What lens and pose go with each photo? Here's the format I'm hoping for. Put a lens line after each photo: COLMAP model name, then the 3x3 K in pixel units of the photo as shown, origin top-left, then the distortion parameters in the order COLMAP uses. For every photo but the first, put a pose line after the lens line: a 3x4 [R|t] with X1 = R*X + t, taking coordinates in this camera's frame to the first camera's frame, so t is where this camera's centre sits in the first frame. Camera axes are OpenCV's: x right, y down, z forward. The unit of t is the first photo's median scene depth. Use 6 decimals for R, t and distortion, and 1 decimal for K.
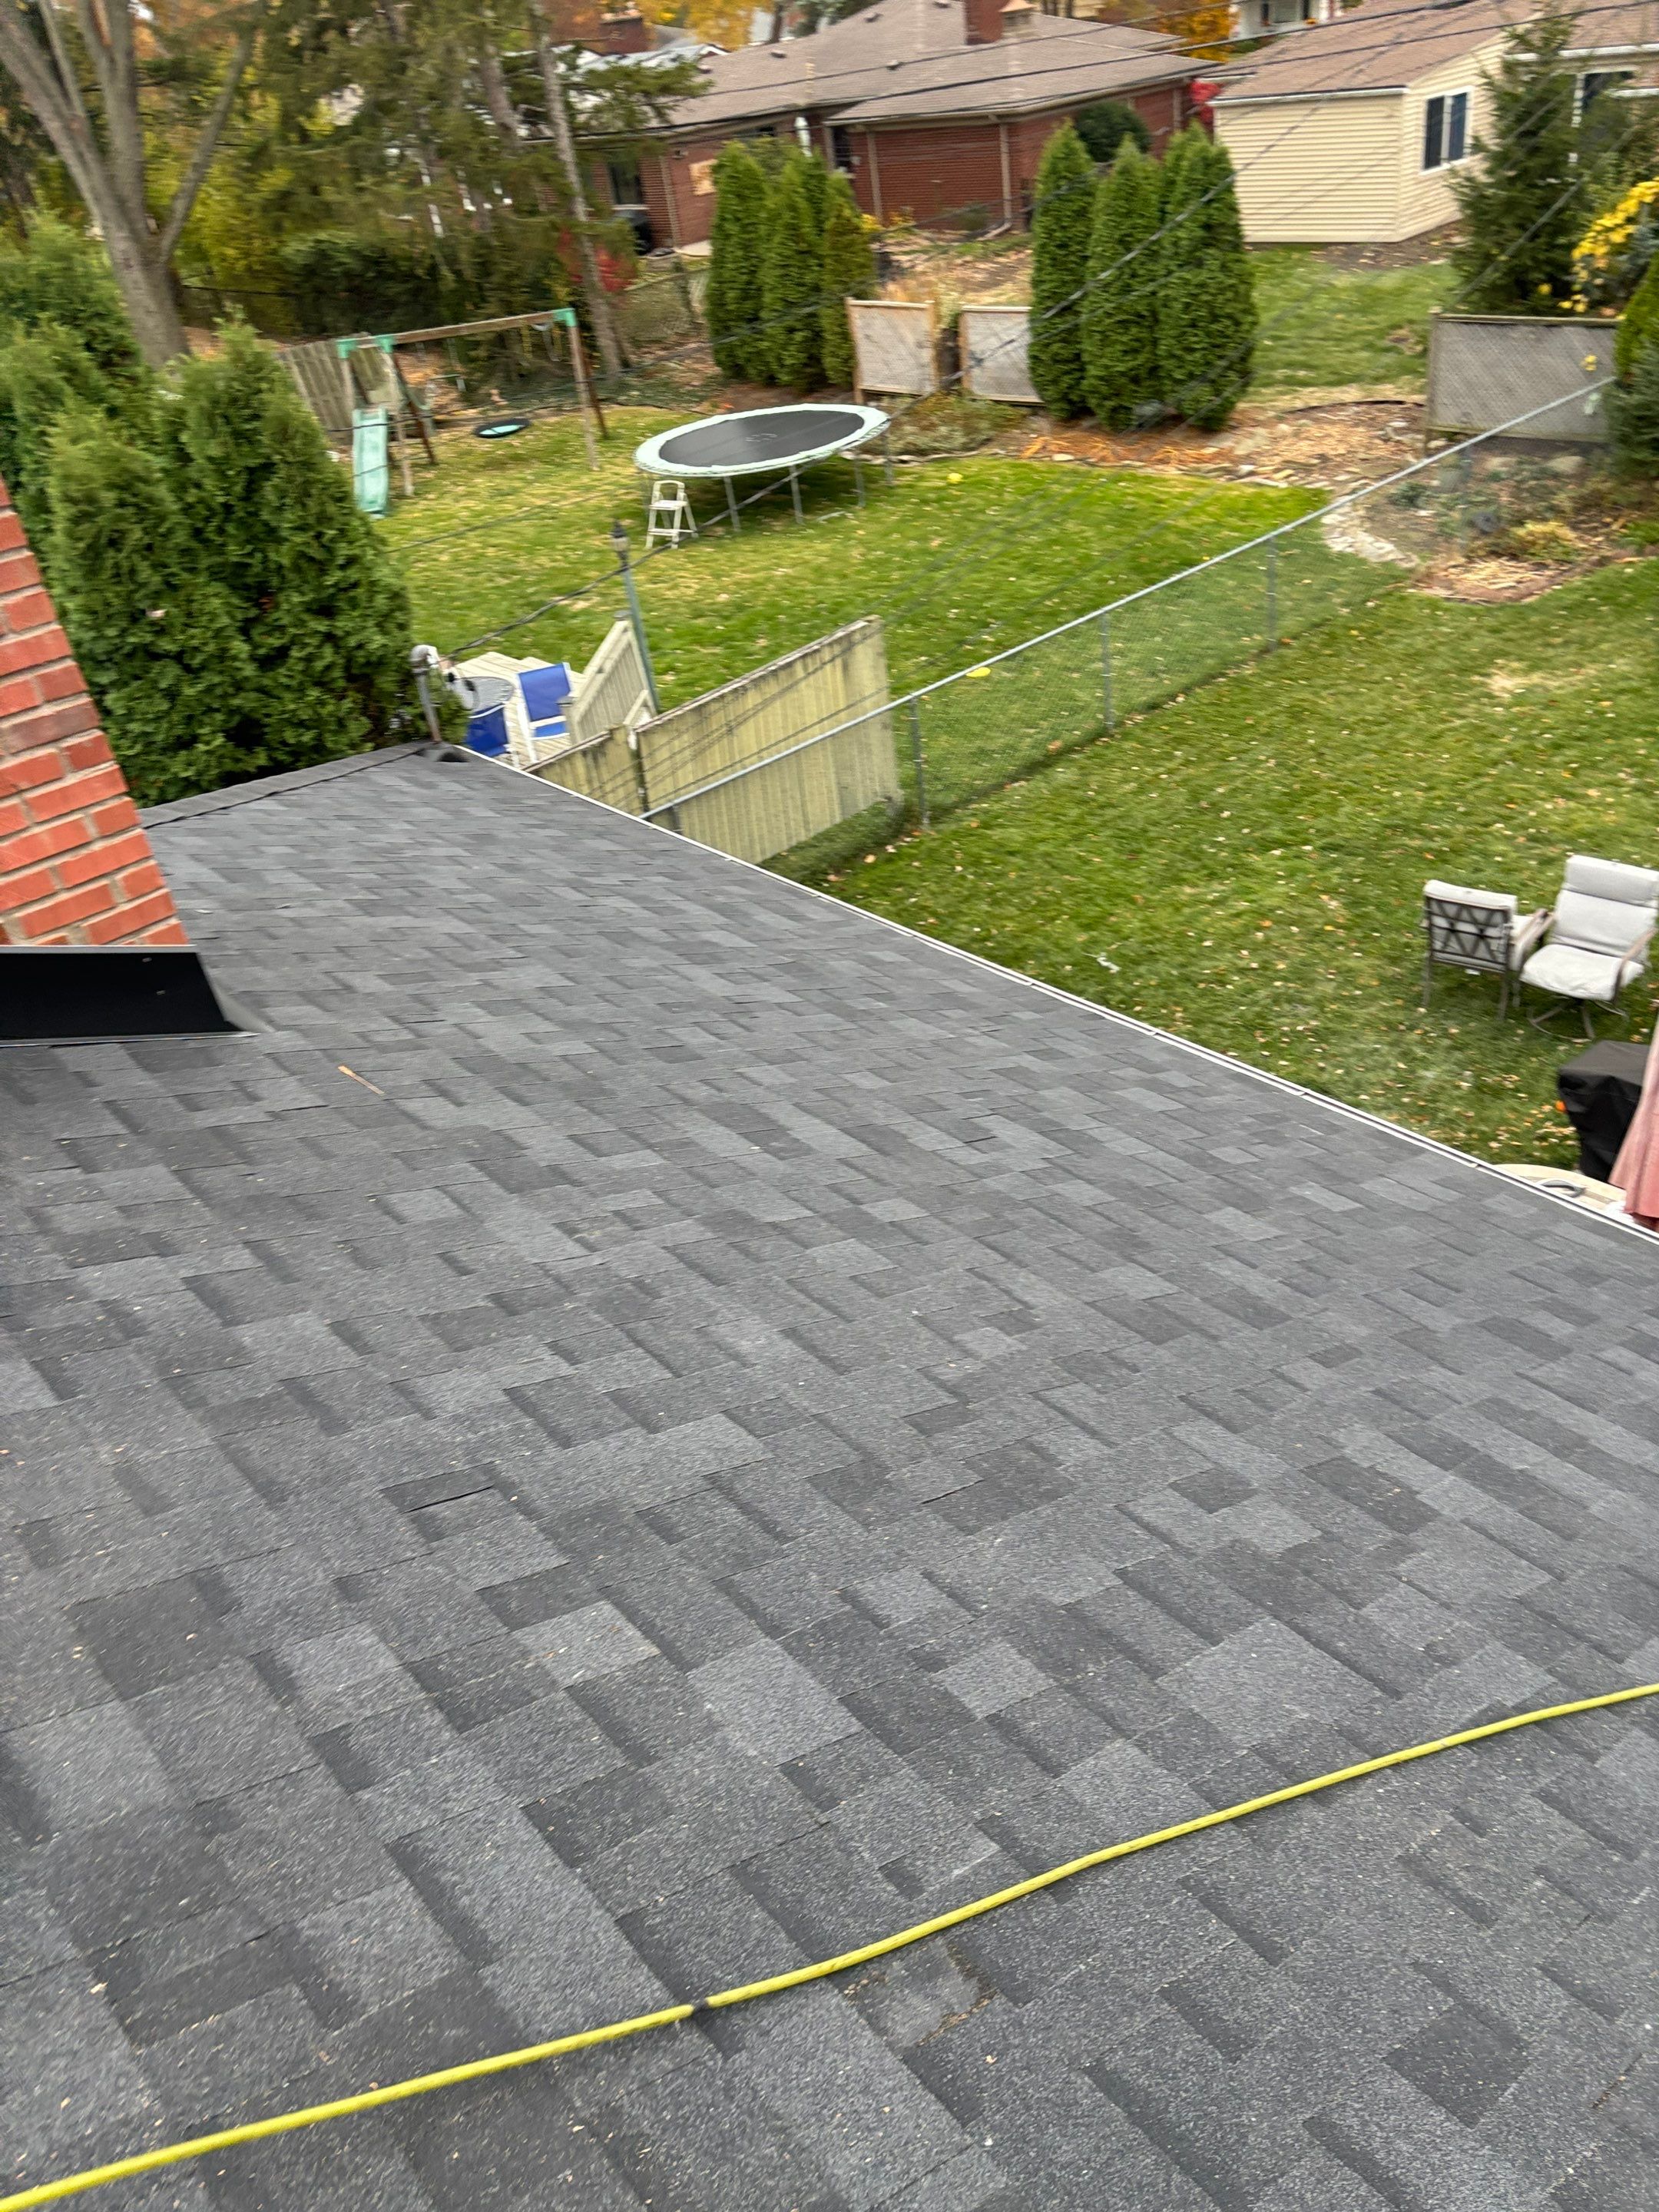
lens RADIAL K [[1694.5, 0, 829.5], [0, 1694.5, 1106.0], [0, 0, 1]] dist [0.066019, -0.060460]
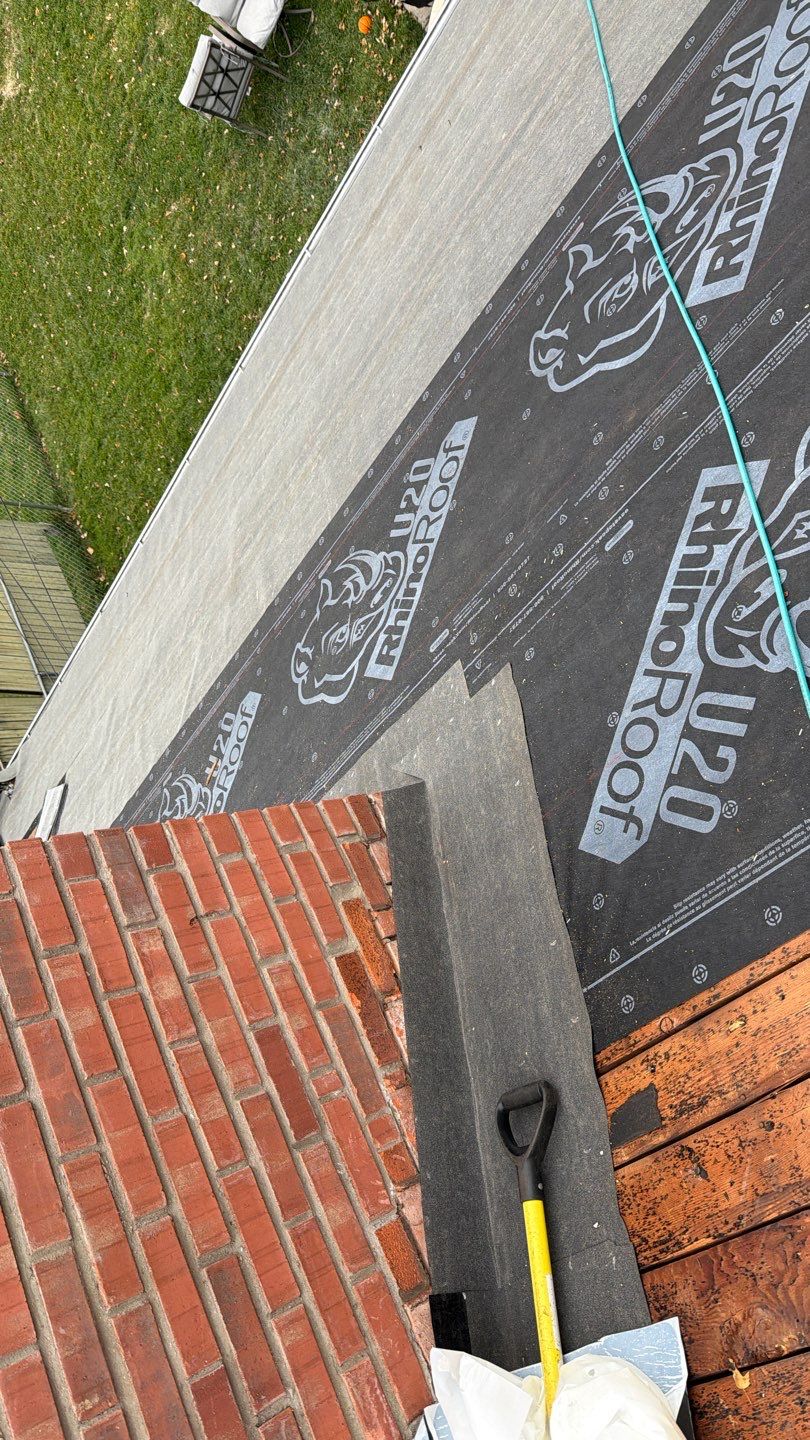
lens RADIAL K [[1025.0, 0, 409.7], [0, 1025.0, 739.9], [0, 0, 1]] dist [-0.002181, 0.000462]
pose [[0.120909, -0.992664, -0.000463, -0.078181], [0.970058, 0.118057, 0.212250, -0.042124], [-0.210638, -0.026112, 0.977215, 0.100992]]
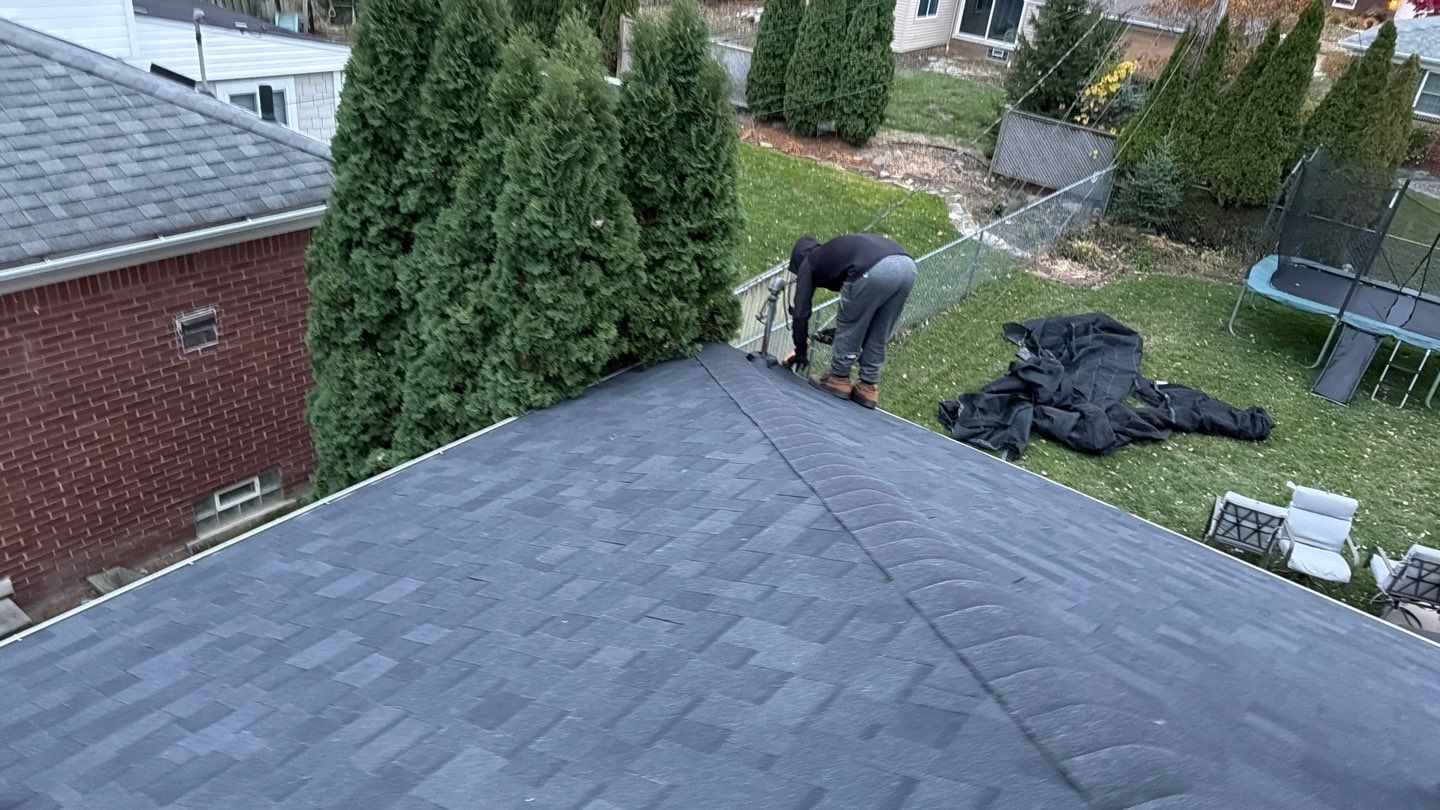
lens RADIAL K [[1023.9, 0, 708.6], [0, 1023.9, 393.6], [0, 0, 1]] dist [0.134506, -0.245821]
pose [[0.945150, 0.108496, 0.308093, -0.242236], [-0.078244, 0.990964, -0.108937, -0.050303], [-0.317128, 0.078855, 0.945099, 0.160664]]
